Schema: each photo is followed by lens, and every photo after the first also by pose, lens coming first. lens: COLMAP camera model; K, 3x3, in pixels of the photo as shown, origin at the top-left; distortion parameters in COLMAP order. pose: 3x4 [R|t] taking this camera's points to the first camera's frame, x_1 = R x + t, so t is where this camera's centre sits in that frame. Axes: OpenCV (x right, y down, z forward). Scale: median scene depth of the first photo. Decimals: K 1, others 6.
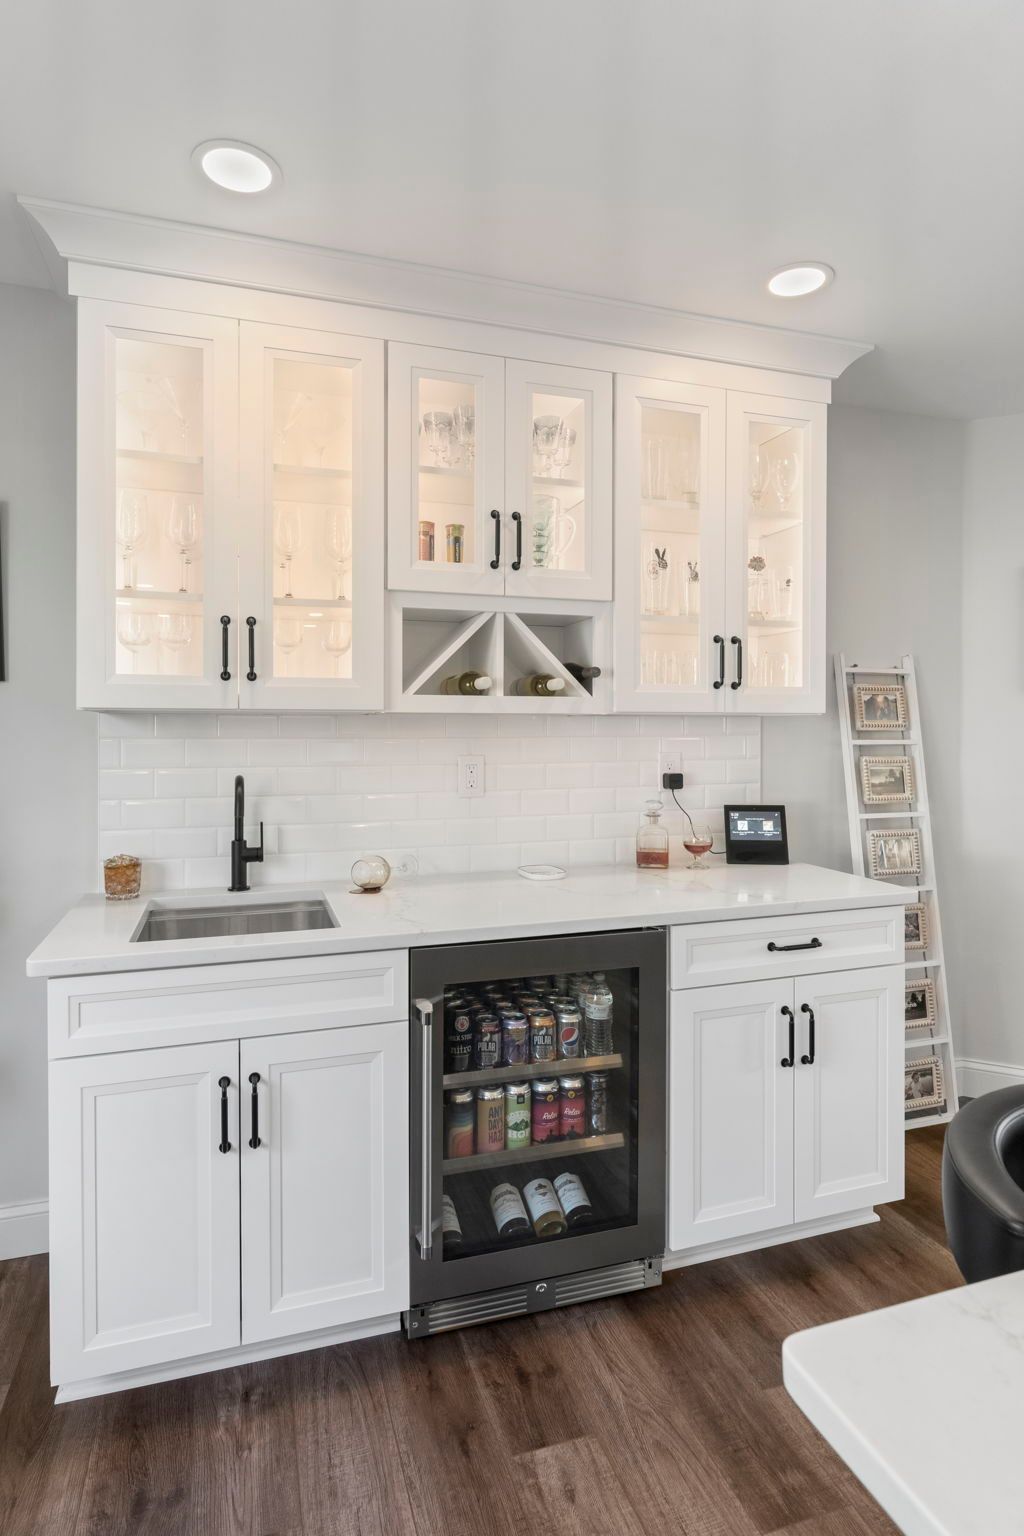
lens RADIAL K [[842.1, 0, 515.1], [0, 842.1, 724.1], [0, 0, 1]] dist [-0.003089, 0.000208]
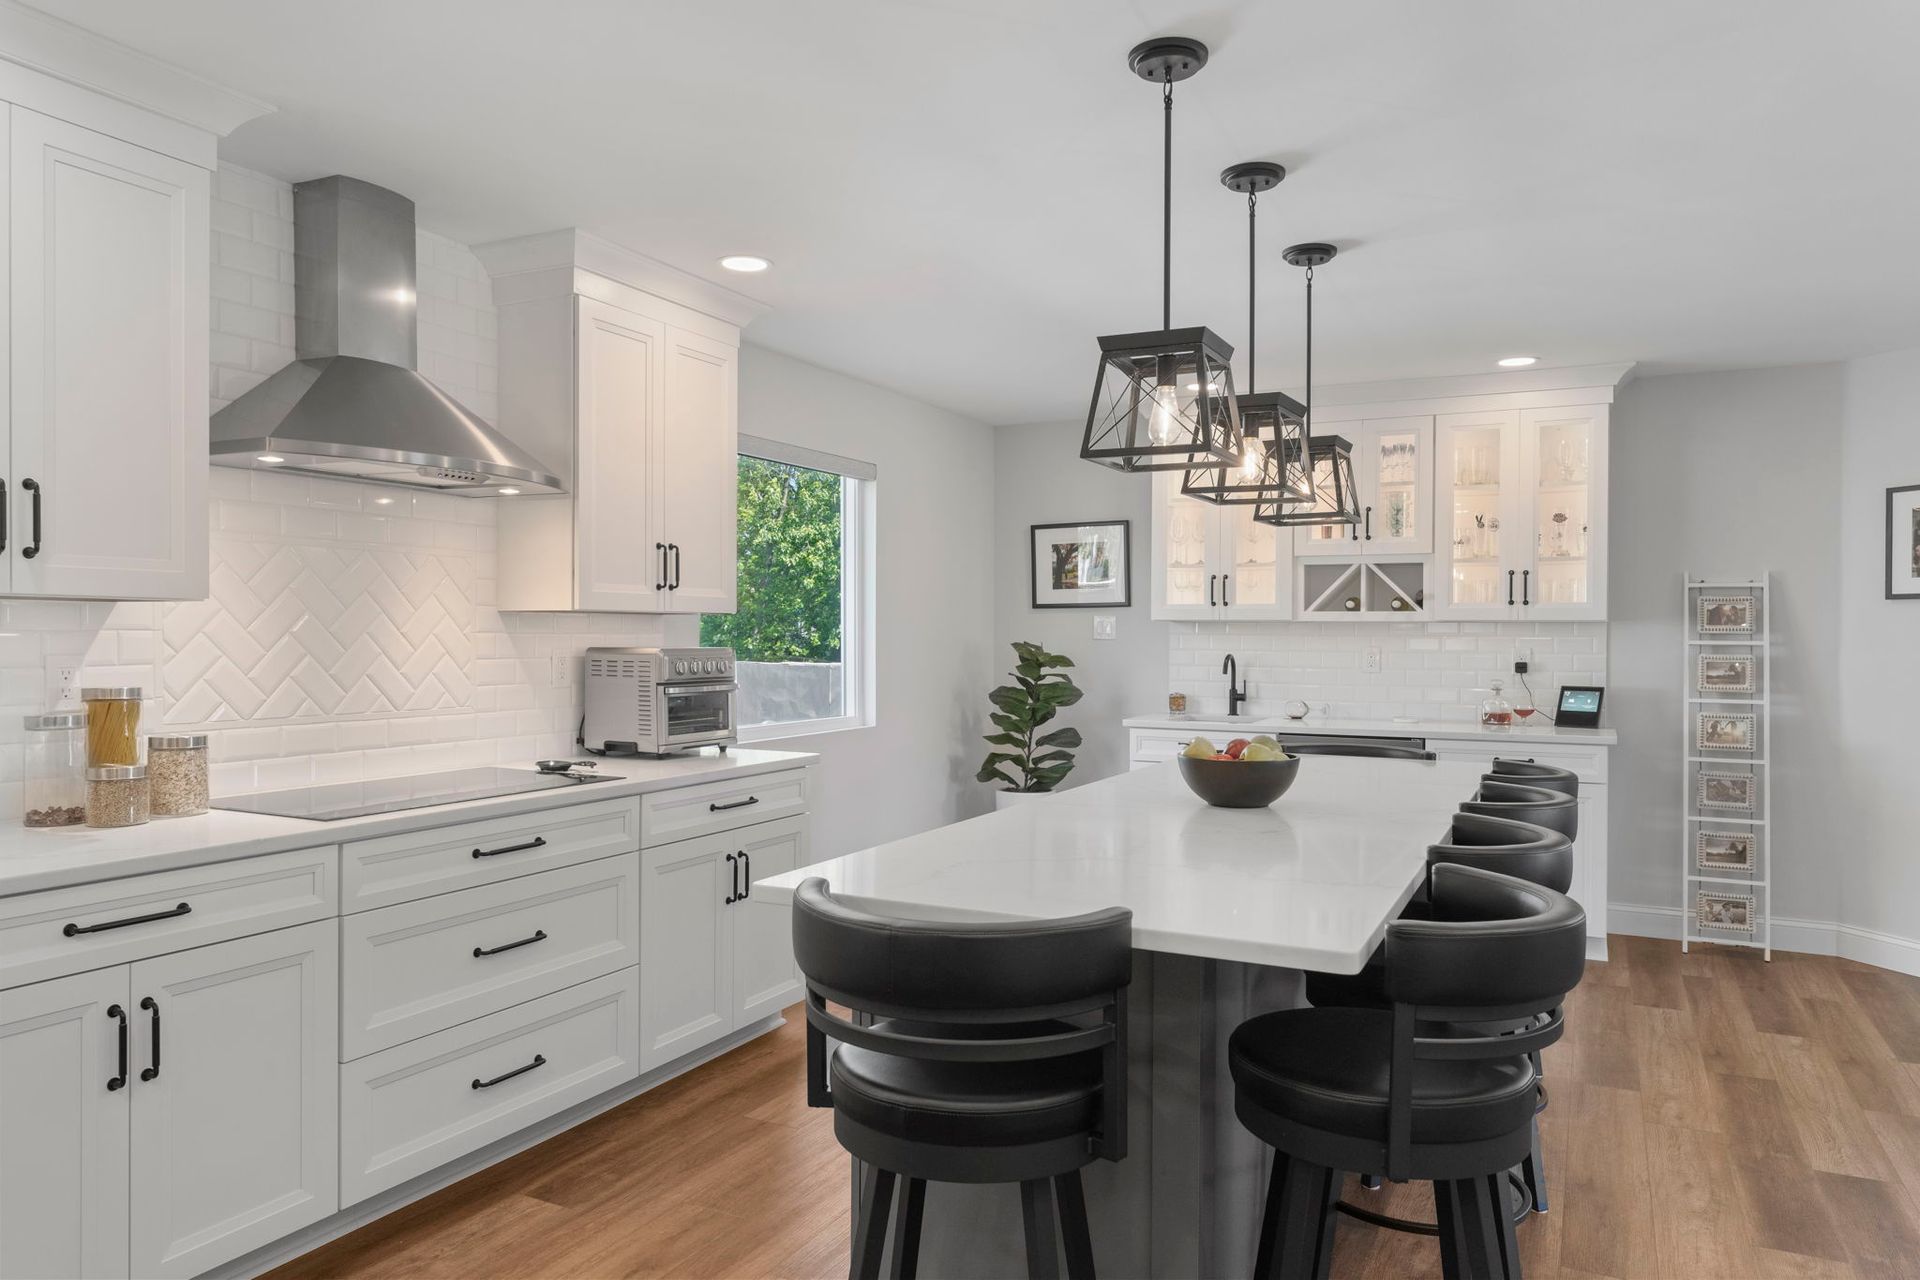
lens RADIAL K [[1268.1, 0, 953.8], [0, 1268.1, 642.0], [0, 0, 1]] dist [0.000214, 0.000740]
pose [[0.707020, 0.007726, -0.707151, 1.283317], [-0.003994, 0.999968, 0.006933, 0.015822], [0.707182, -0.002078, 0.707028, -1.505340]]
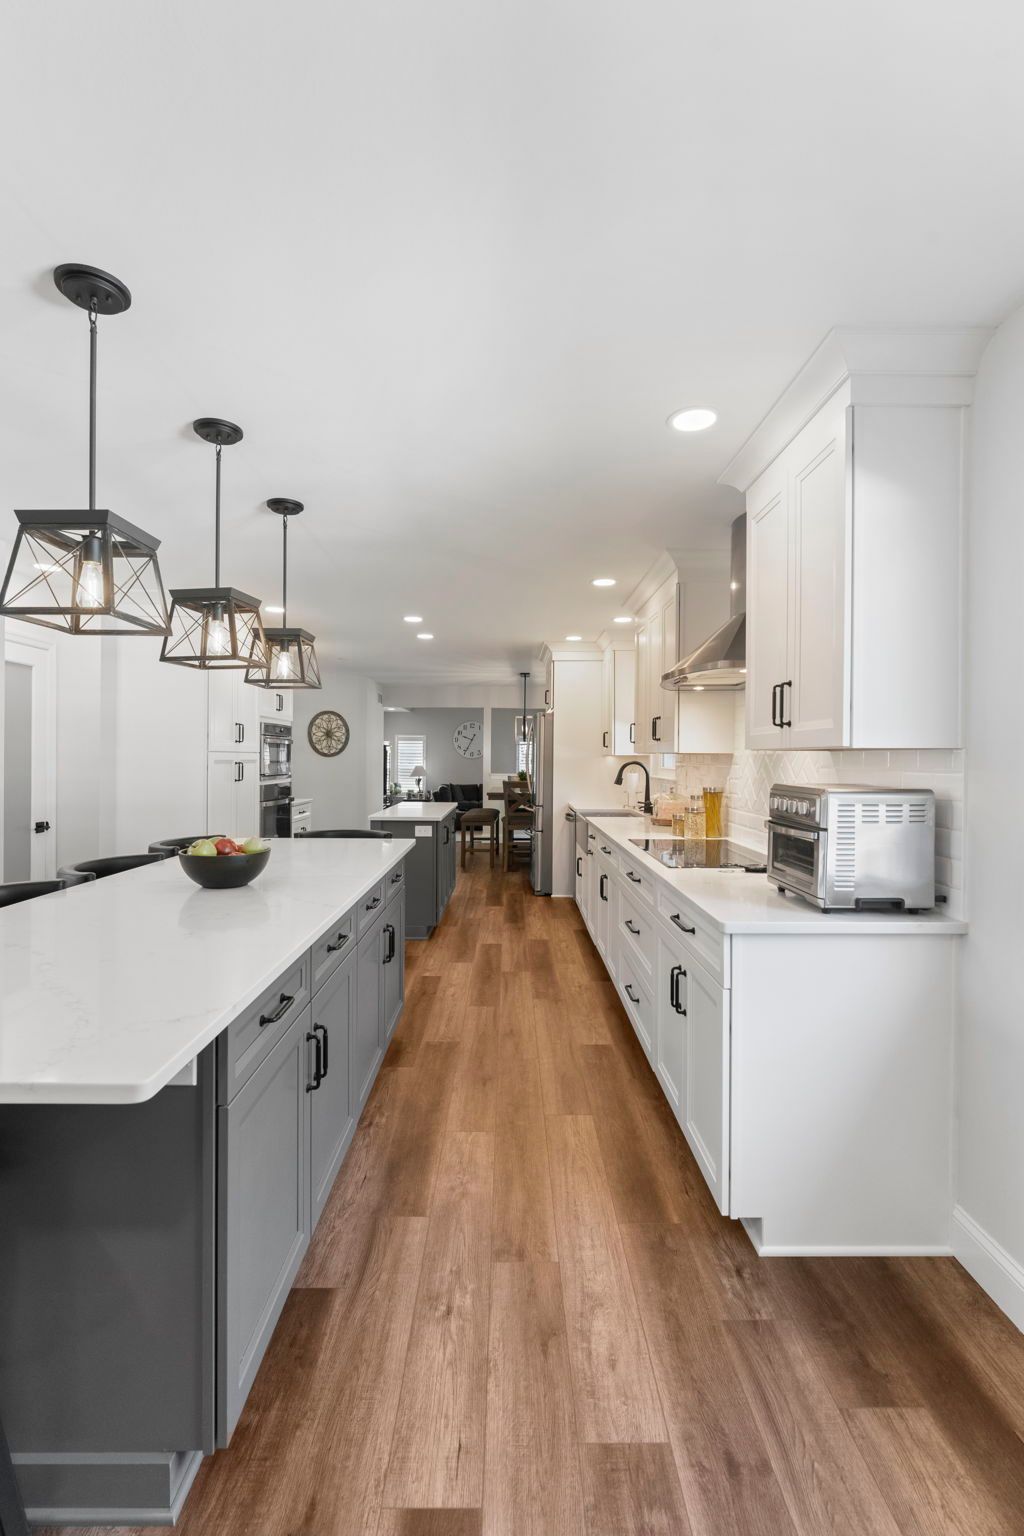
lens RADIAL K [[680.1, 0, 511.1], [0, 680.1, 759.0], [0, 0, 1]] dist [-0.001274, -0.000138]
pose [[-0.951921, -0.007355, 0.306254, -0.261042], [-0.007562, 0.999971, 0.000510, 0.004217], [-0.306249, -0.001831, -0.951950, 0.621155]]
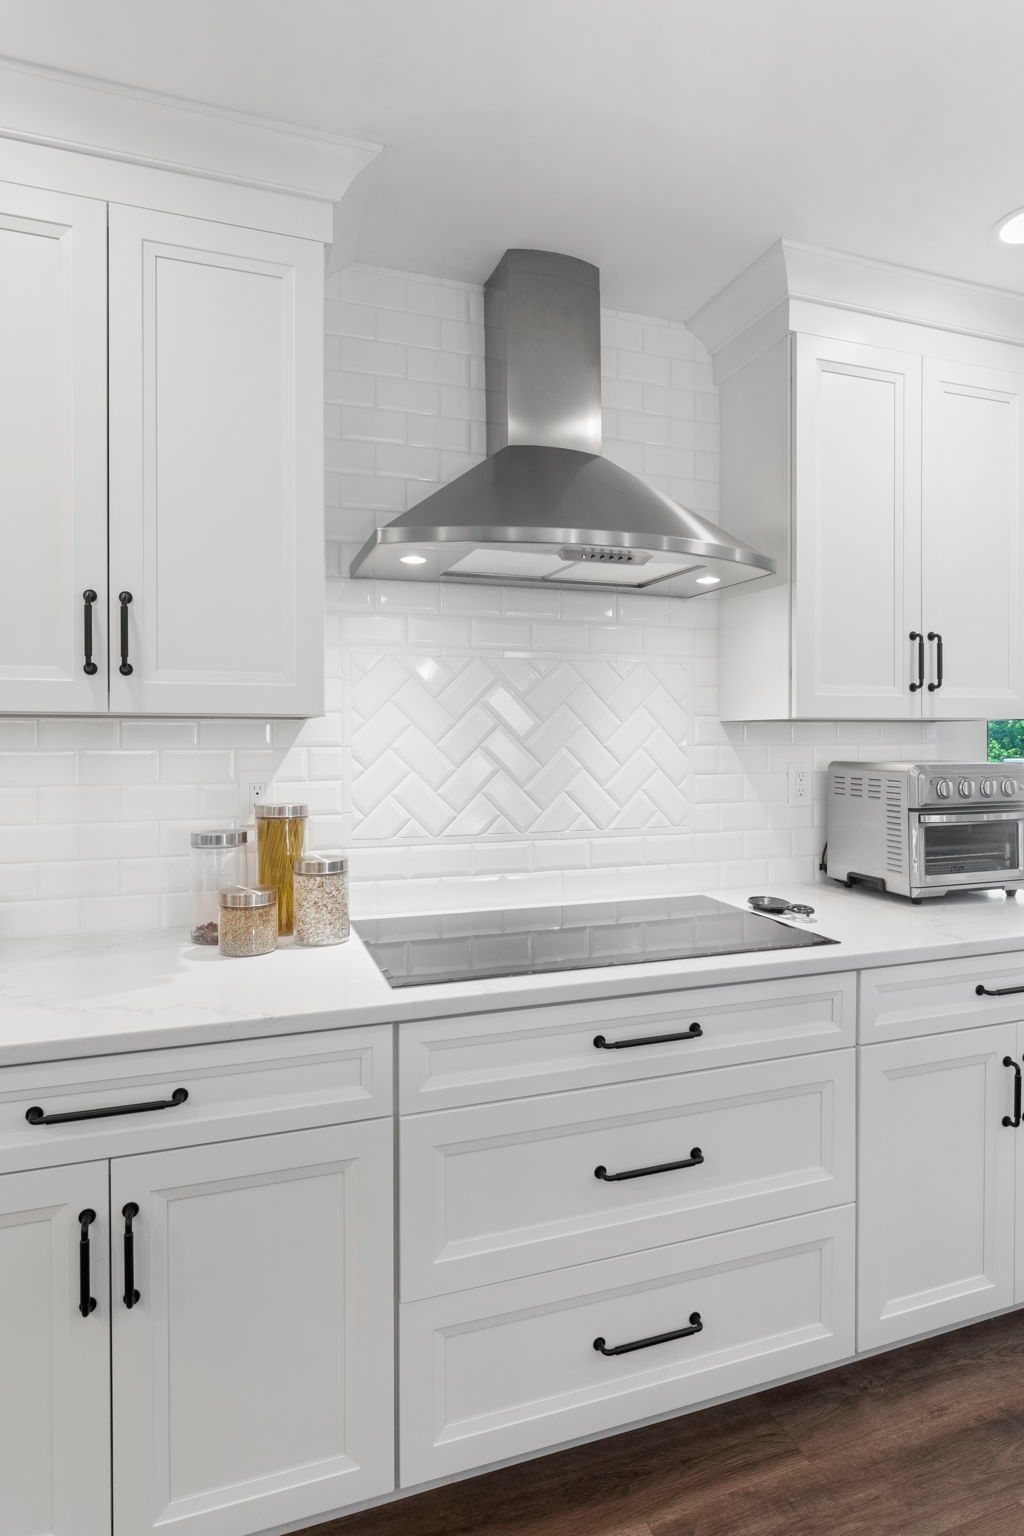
lens RADIAL K [[831.4, 0, 514.4], [0, 831.4, 742.8], [0, 0, 1]] dist [-0.001542, -0.000479]
pose [[0.017598, 0.009214, -0.999803, 0.625840], [0.002457, 0.999954, 0.009259, 0.004204], [0.999842, -0.002620, 0.017574, -0.979651]]
